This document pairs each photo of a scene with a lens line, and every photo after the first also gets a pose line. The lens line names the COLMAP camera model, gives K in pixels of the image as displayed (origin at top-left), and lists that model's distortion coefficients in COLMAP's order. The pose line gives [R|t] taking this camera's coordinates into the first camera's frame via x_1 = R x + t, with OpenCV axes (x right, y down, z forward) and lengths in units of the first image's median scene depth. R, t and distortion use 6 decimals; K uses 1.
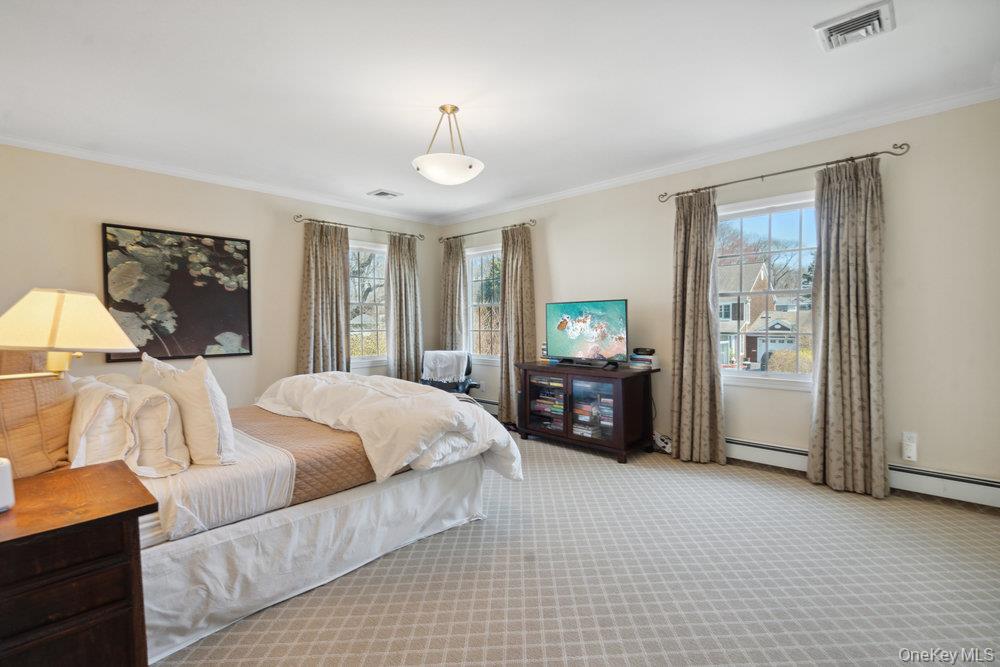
lens RADIAL K [[458.2, 0, 498.7], [0, 458.2, 333.8], [0, 0, 1]] dist [0.004428, 0.001160]
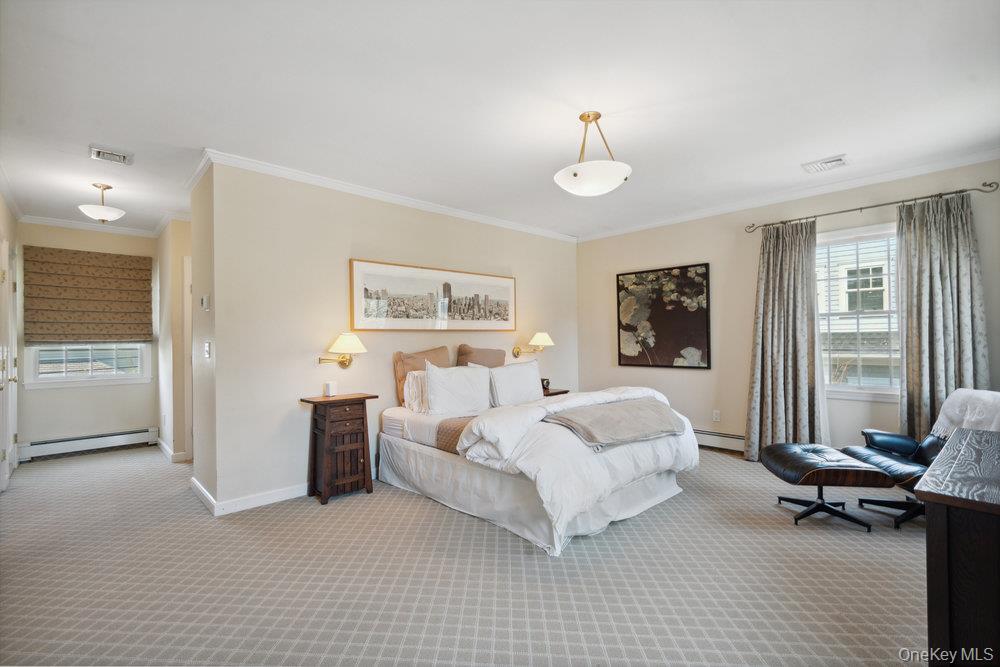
lens RADIAL K [[435.9, 0, 495.1], [0, 435.9, 340.2], [0, 0, 1]] dist [-0.001805, -0.000039]
pose [[-0.039959, 0.008179, -0.999168, 0.538270], [-0.015877, 0.999835, 0.008819, -0.024207], [0.999075, 0.016216, -0.039822, 0.580219]]
